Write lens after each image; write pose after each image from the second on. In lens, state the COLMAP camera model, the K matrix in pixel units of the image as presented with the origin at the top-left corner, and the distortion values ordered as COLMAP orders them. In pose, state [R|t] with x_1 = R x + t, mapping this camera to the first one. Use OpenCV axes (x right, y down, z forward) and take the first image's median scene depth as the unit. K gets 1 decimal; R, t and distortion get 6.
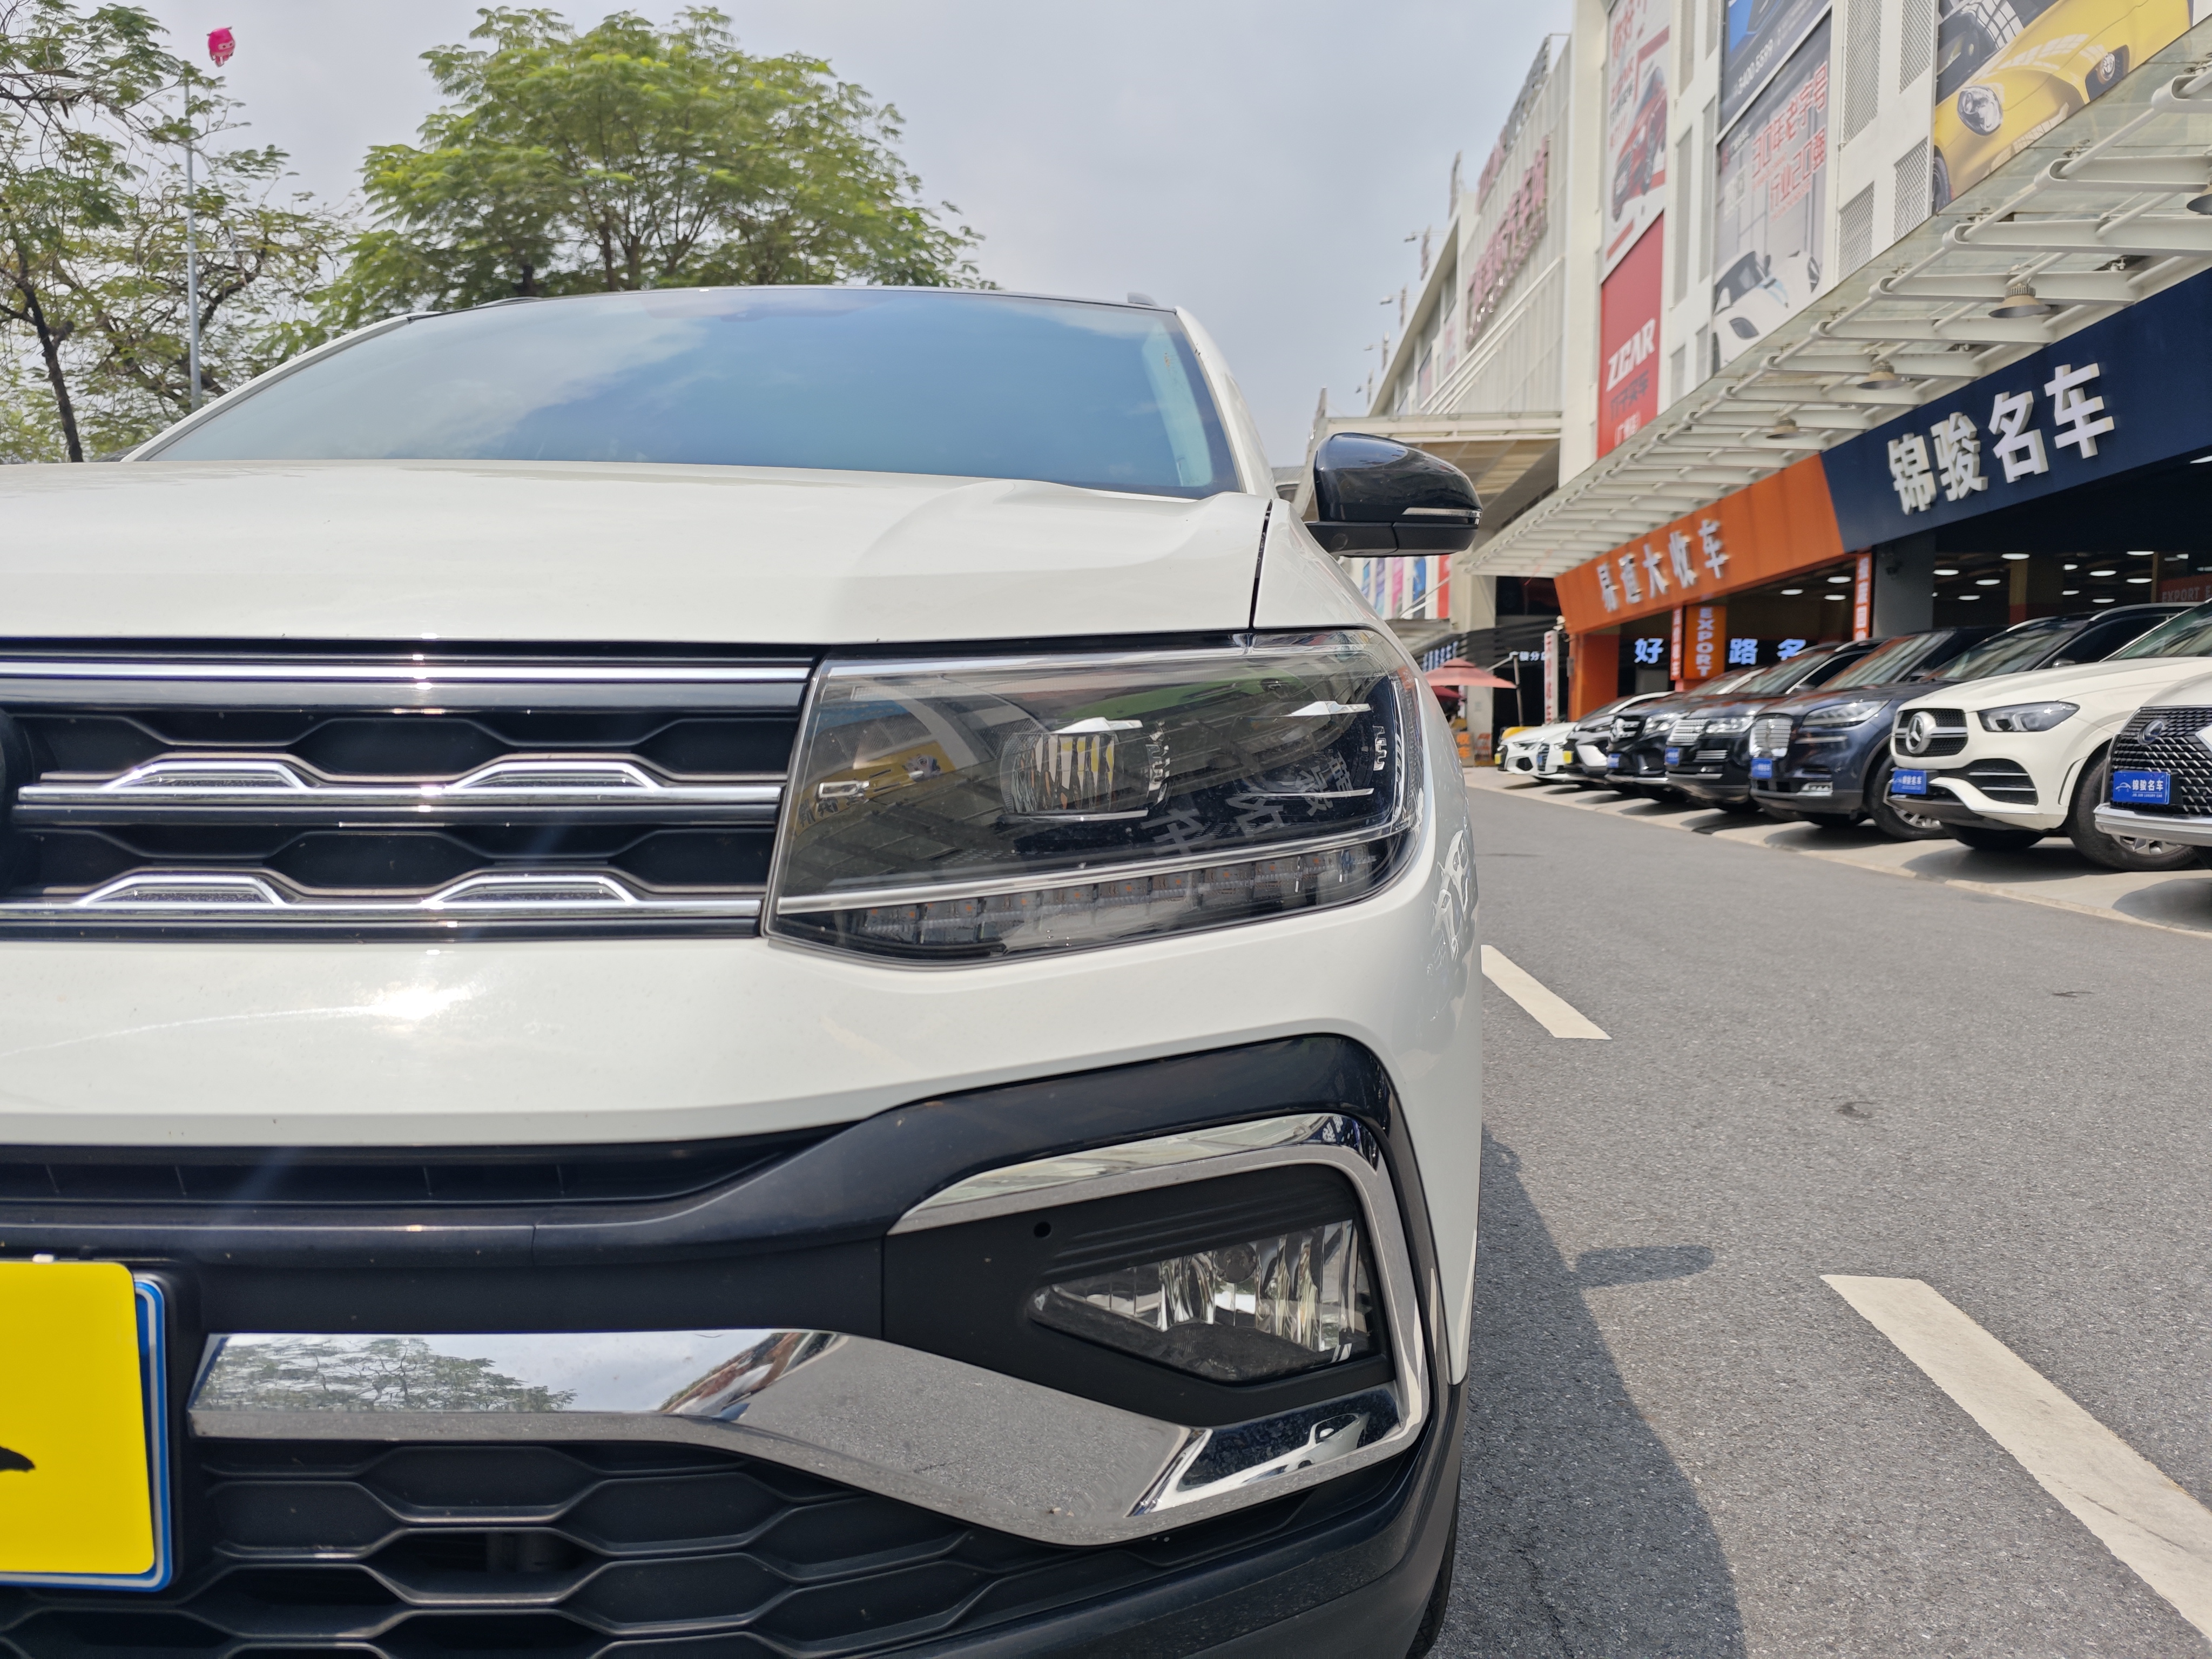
lens RADIAL K [[1610.5, 0, 1106.2], [0, 1610.5, 825.8], [0, 0, 1]] dist [0.037880, -0.082292]
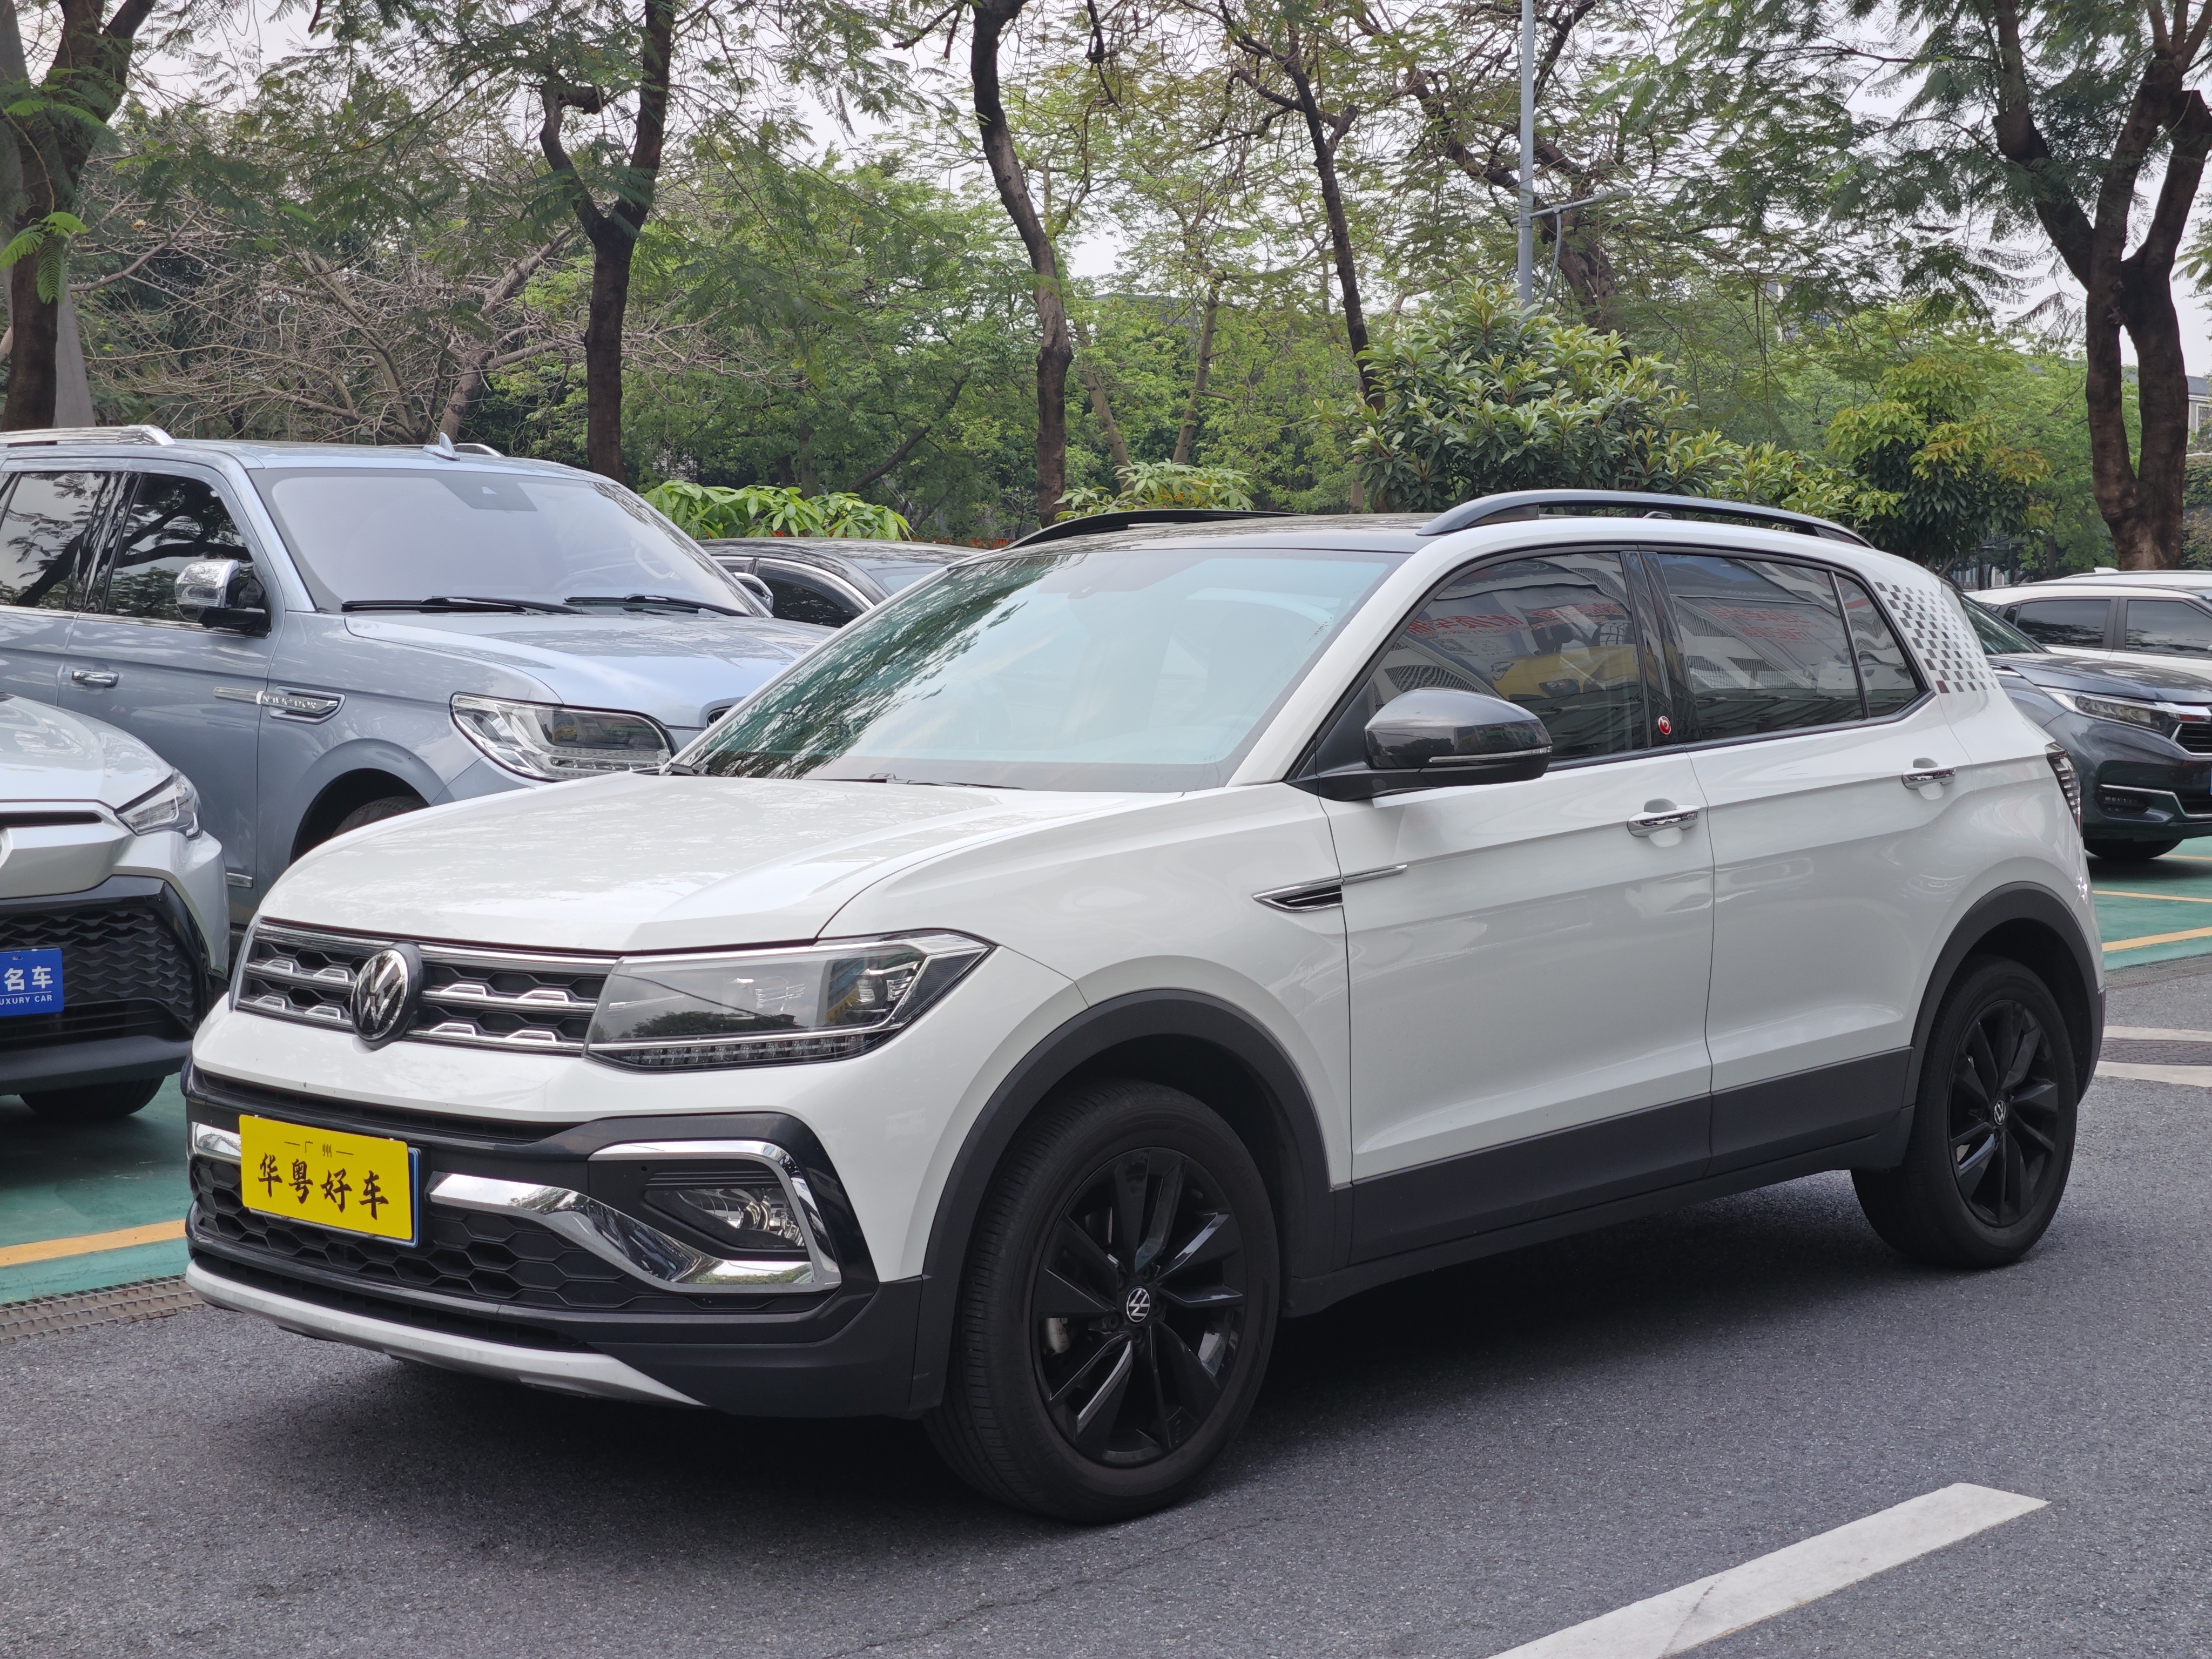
lens RADIAL K [[3168.1, 0, 1112.1], [0, 3168.1, 813.7], [0, 0, 1]] dist [0.306004, -1.157047]
pose [[0.760825, 0.016441, -0.648749, 0.203836], [-0.016282, 0.999848, 0.006245, -0.020224], [0.648753, 0.005812, 0.760977, -0.132242]]
